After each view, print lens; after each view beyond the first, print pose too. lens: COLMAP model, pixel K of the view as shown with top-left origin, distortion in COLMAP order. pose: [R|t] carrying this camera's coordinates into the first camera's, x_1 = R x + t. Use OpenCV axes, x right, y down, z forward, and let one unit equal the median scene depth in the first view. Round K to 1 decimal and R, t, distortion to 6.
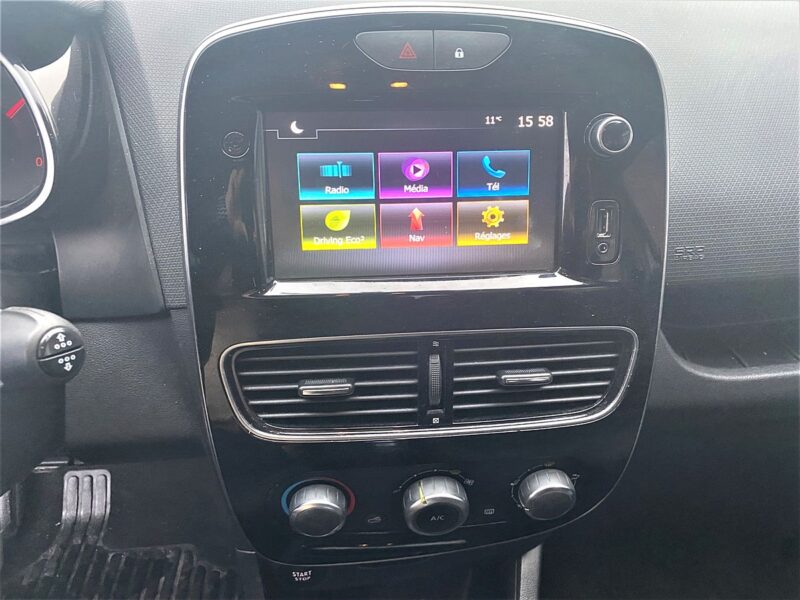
lens RADIAL K [[602.2, 0, 407.4], [0, 602.2, 299.5], [0, 0, 1]] dist [0.030430, -0.028667]
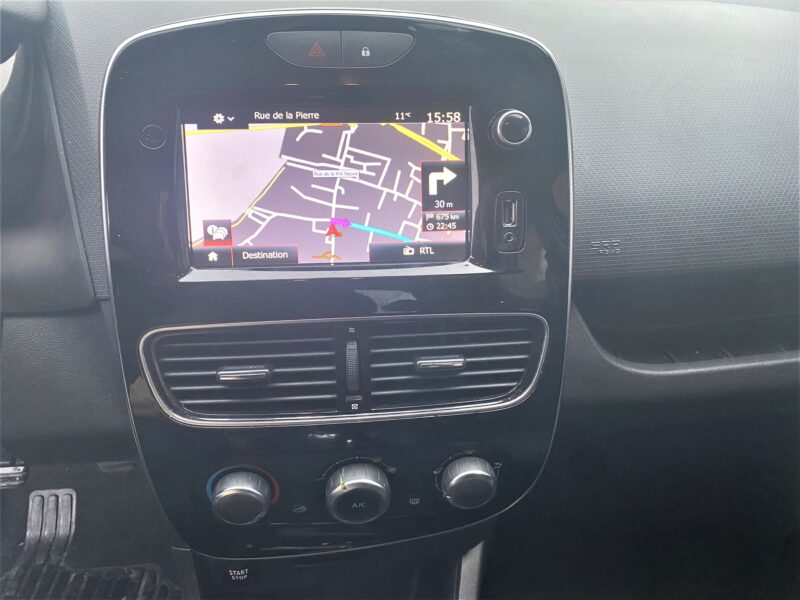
lens RADIAL K [[602.2, 0, 394.7], [0, 602.2, 296.7], [0, 0, 1]] dist [0.030430, -0.028667]
pose [[0.999986, -0.003858, 0.003555, 0.109512], [0.004026, 0.998819, -0.048428, 0.061870], [-0.003364, 0.048442, 0.998820, -0.034362]]
